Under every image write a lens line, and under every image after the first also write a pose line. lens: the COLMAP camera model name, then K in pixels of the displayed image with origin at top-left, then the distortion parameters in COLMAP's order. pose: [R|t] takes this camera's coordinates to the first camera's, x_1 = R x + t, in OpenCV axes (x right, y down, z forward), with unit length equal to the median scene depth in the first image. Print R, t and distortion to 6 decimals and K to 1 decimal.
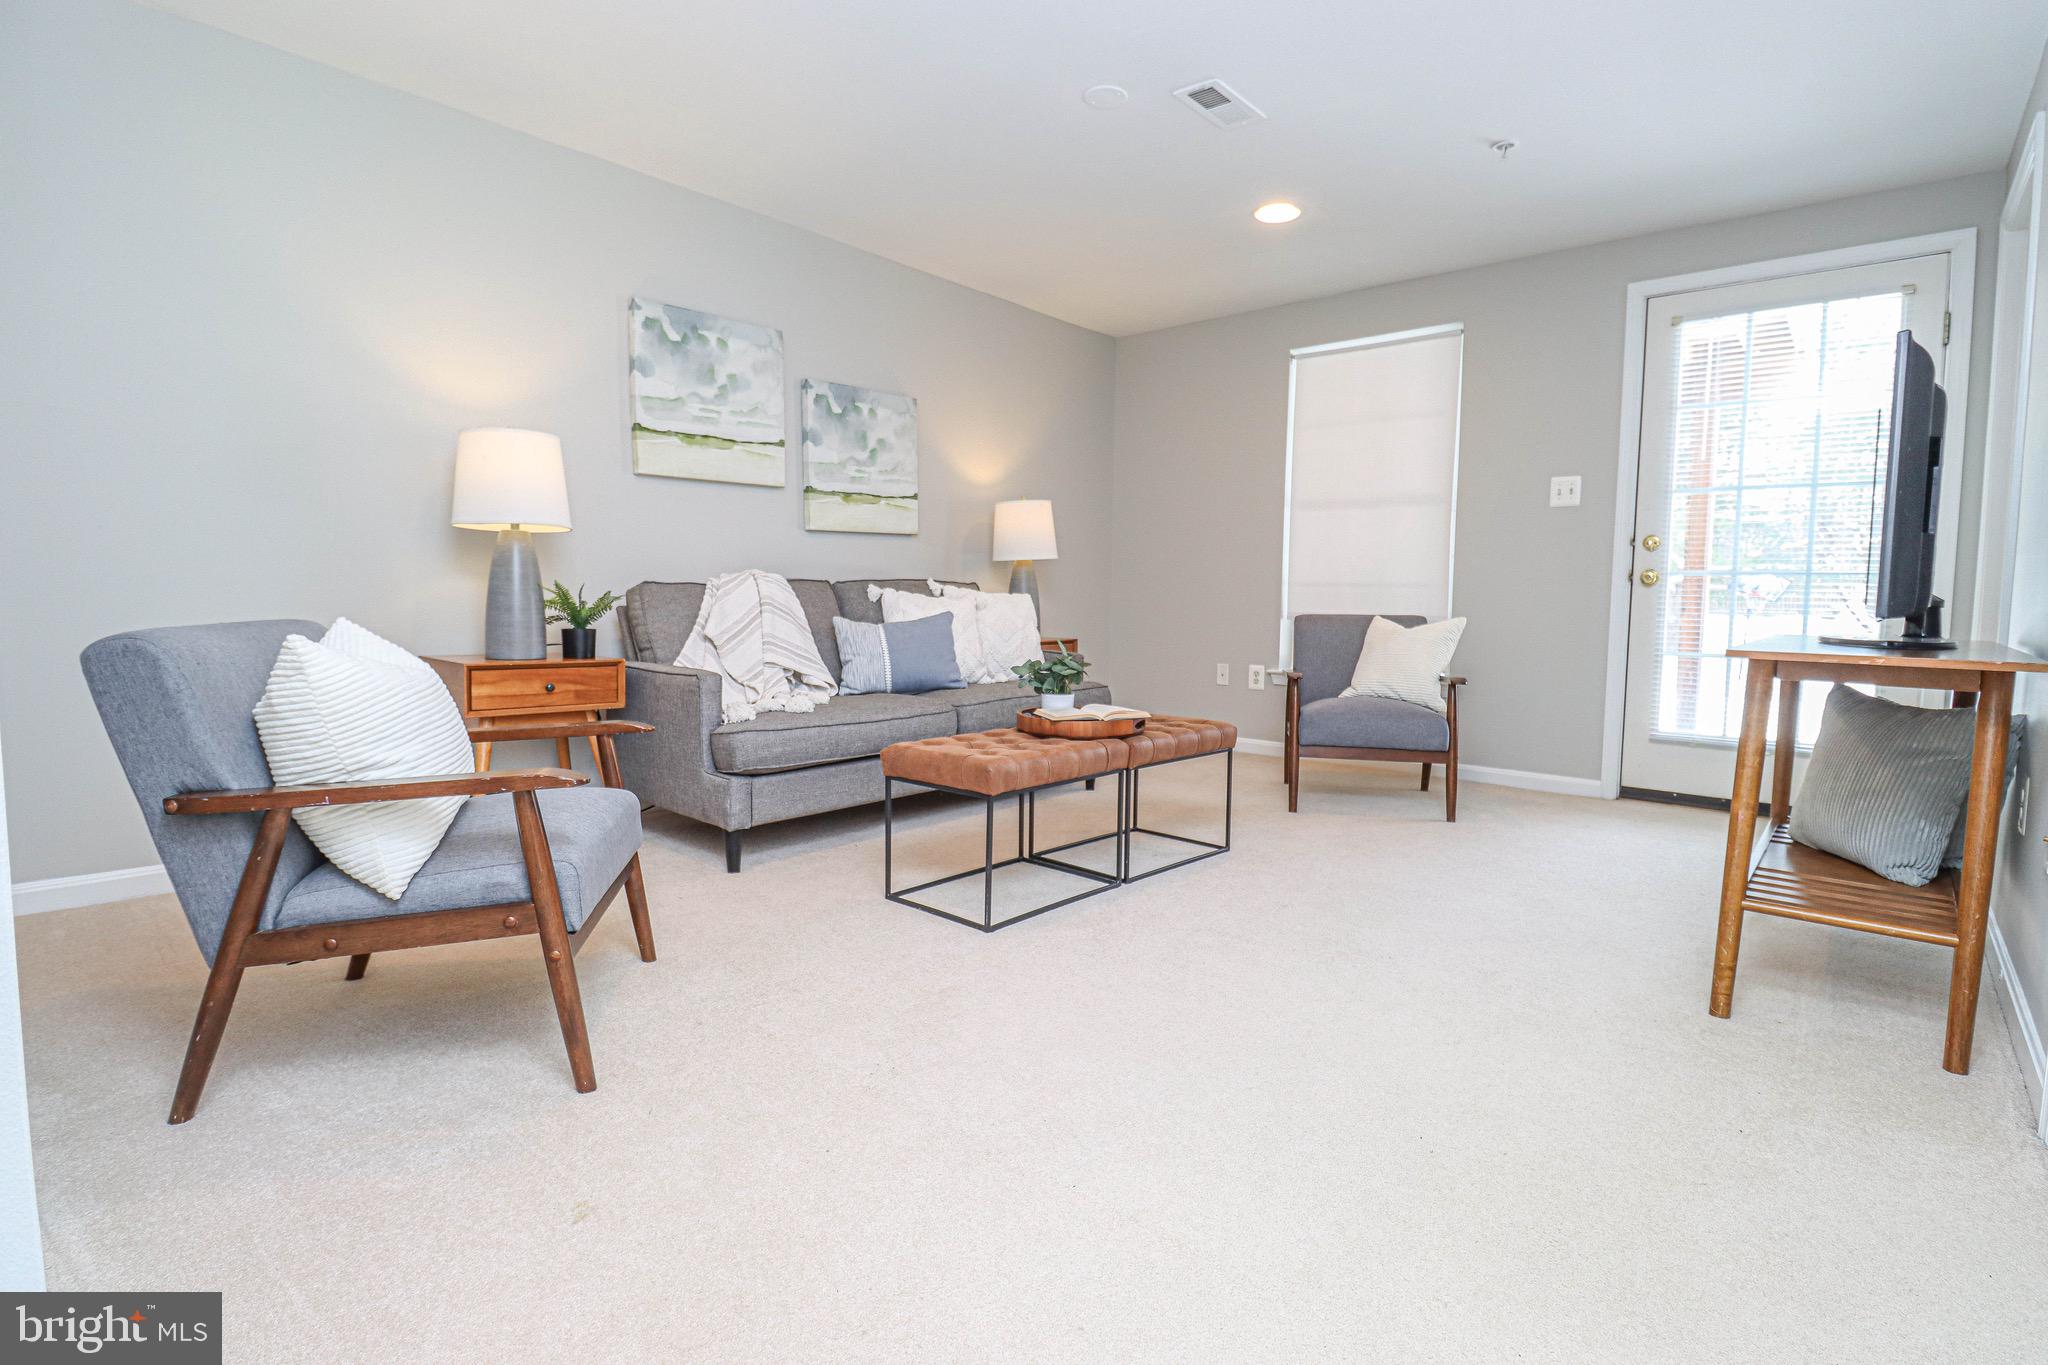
lens RADIAL K [[979.1, 0, 1026.4], [0, 979.1, 665.5], [0, 0, 1]] dist [0.025577, -0.013348]
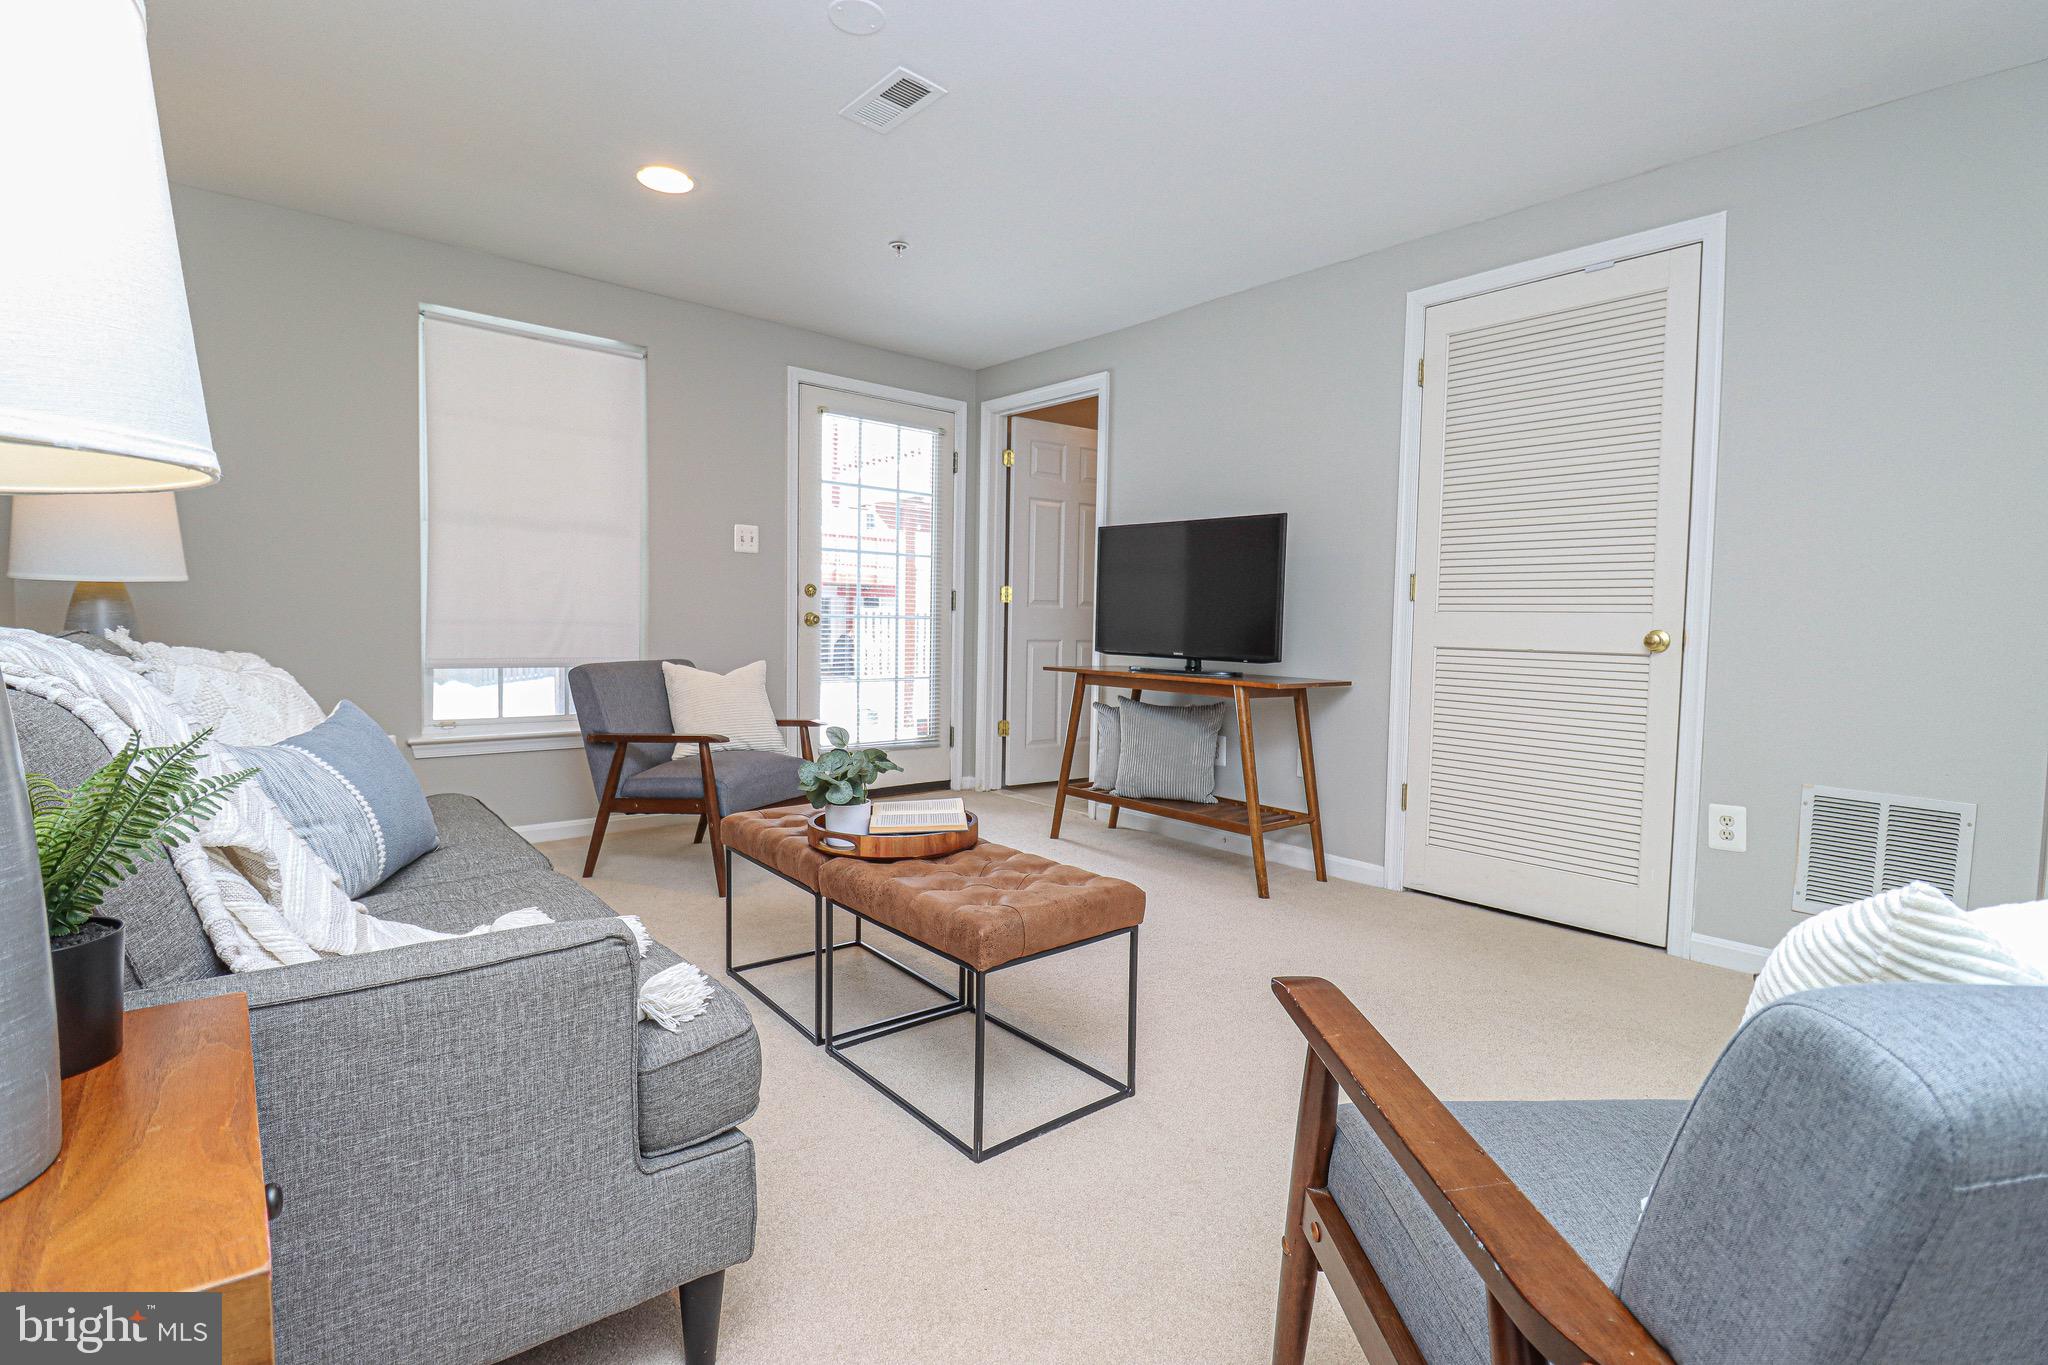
lens RADIAL K [[963.8, 0, 1034.9], [0, 963.8, 663.3], [0, 0, 1]] dist [0.003060, -0.012083]
pose [[0.140135, -0.060723, 0.988269, -0.512671], [0.053982, 0.997102, 0.053611, -0.085060], [-0.988660, 0.045836, 0.143007, 0.587618]]
